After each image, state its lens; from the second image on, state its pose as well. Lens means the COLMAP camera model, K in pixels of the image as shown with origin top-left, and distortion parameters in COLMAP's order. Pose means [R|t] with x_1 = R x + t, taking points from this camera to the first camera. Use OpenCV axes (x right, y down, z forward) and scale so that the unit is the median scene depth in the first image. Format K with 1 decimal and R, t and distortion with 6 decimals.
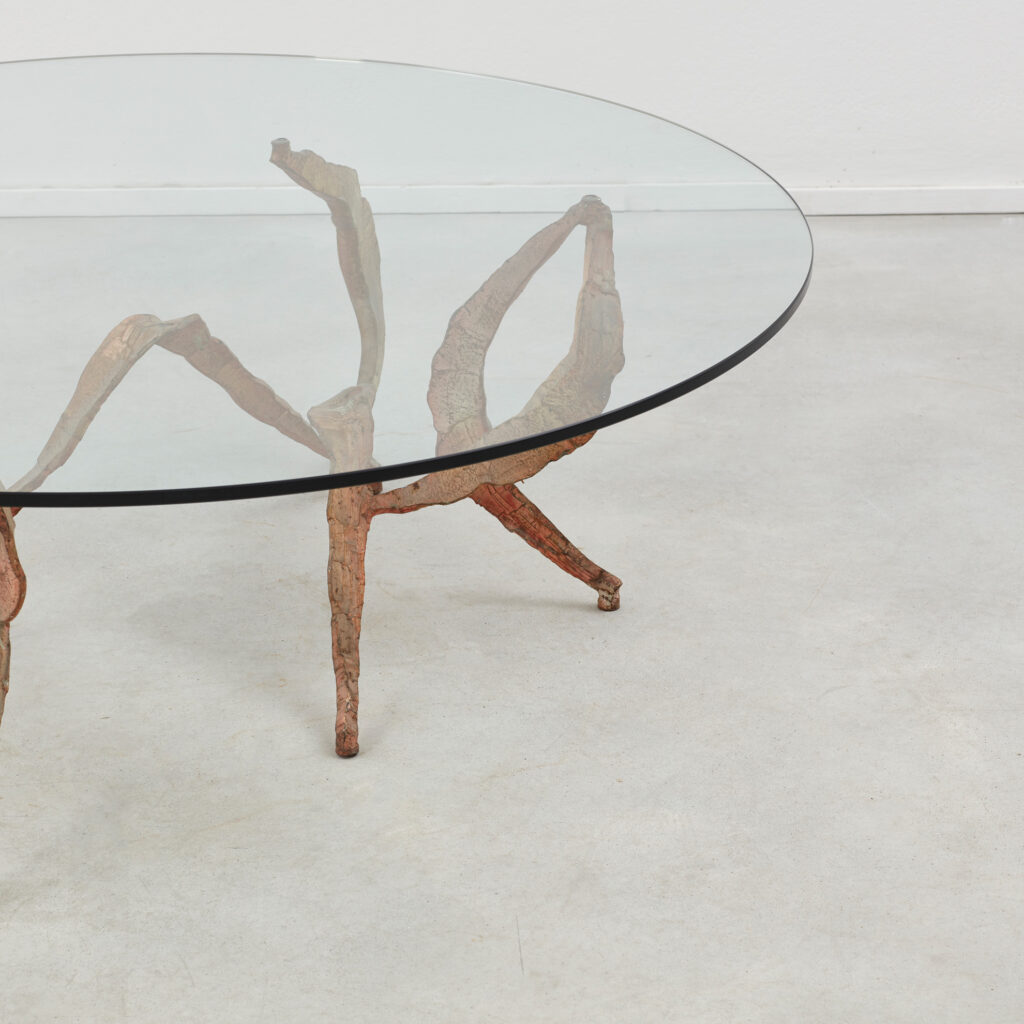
lens RADIAL K [[4023.9, 0, 512.0], [0, 4023.9, 512.0], [0, 0, 1]] dist [-0.123837, 5.563648]
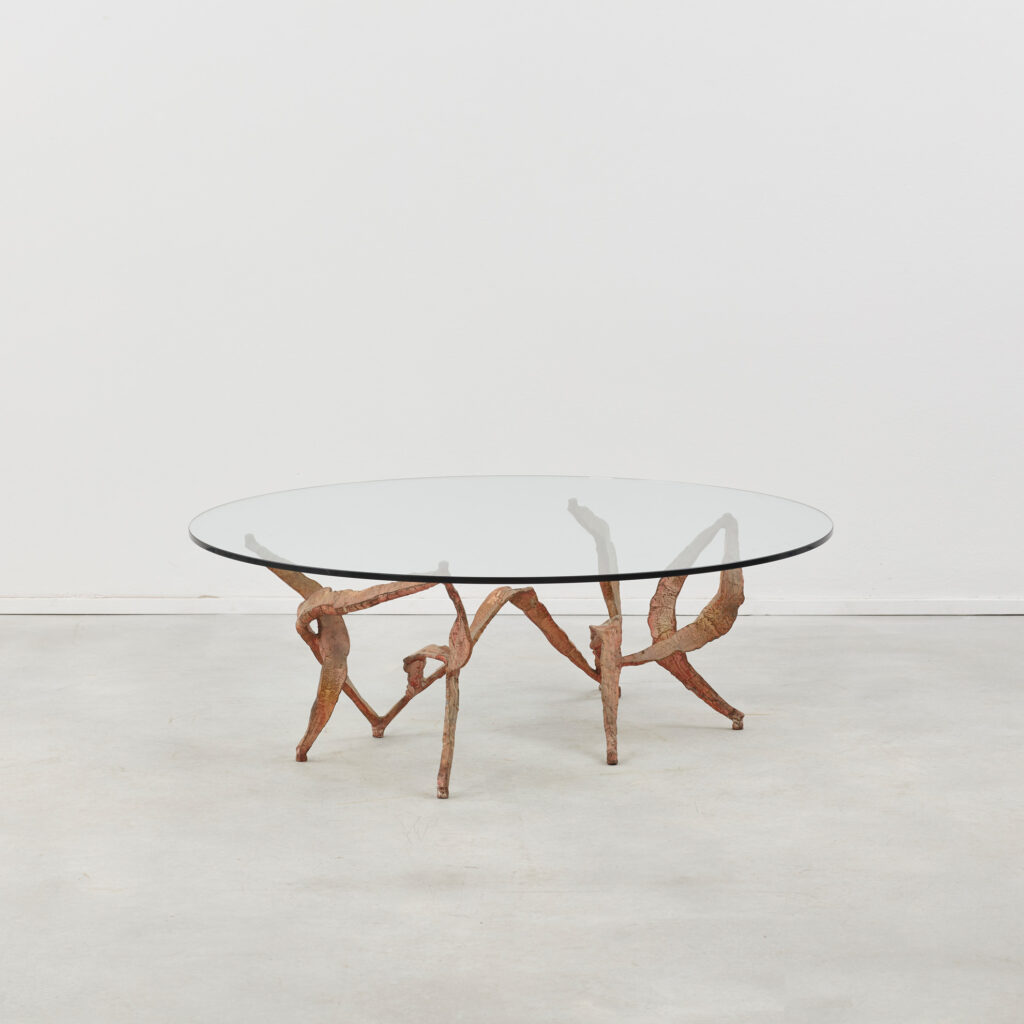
lens RADIAL K [[4023.9, 0, 512.0], [0, 4023.9, 512.0], [0, 0, 1]] dist [-0.123837, 5.563648]
pose [[0.999321, -0.004205, -0.036592, -0.014935], [-0.004052, 0.974883, -0.222682, 0.372760], [0.036609, 0.222680, 0.974204, -0.998726]]
